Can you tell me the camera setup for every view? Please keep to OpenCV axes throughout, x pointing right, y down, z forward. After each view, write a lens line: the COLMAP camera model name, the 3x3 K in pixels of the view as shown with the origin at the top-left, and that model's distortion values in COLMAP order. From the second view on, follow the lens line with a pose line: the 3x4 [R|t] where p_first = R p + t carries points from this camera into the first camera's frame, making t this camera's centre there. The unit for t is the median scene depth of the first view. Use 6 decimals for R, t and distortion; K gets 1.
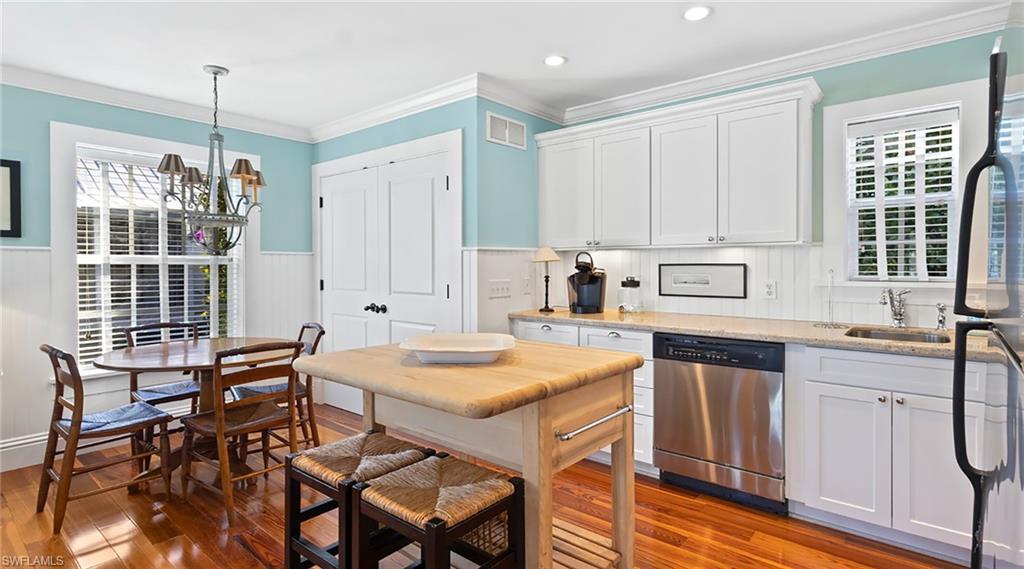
lens RADIAL K [[490.1, 0, 510.3], [0, 490.1, 281.1], [0, 0, 1]] dist [0.000786, 0.000092]
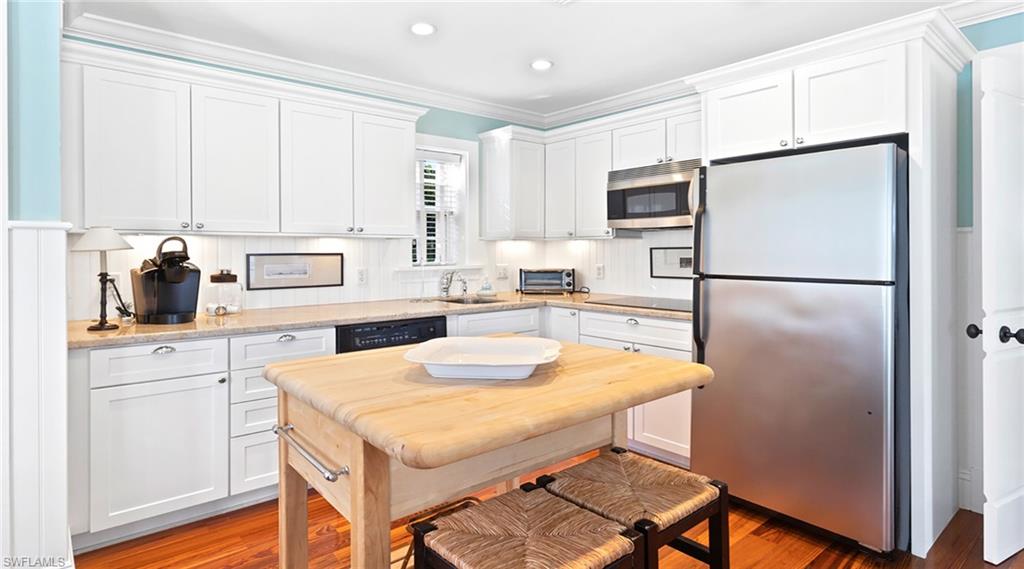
lens RADIAL K [[518.8, 0, 448.8], [0, 518.8, 253.7], [0, 0, 1]] dist [0.019096, -0.000053]
pose [[0.241900, 0.002111, 0.970299, -0.560284], [0.037728, 0.999221, -0.011580, -0.012737], [-0.969567, 0.039409, 0.241632, 0.499639]]
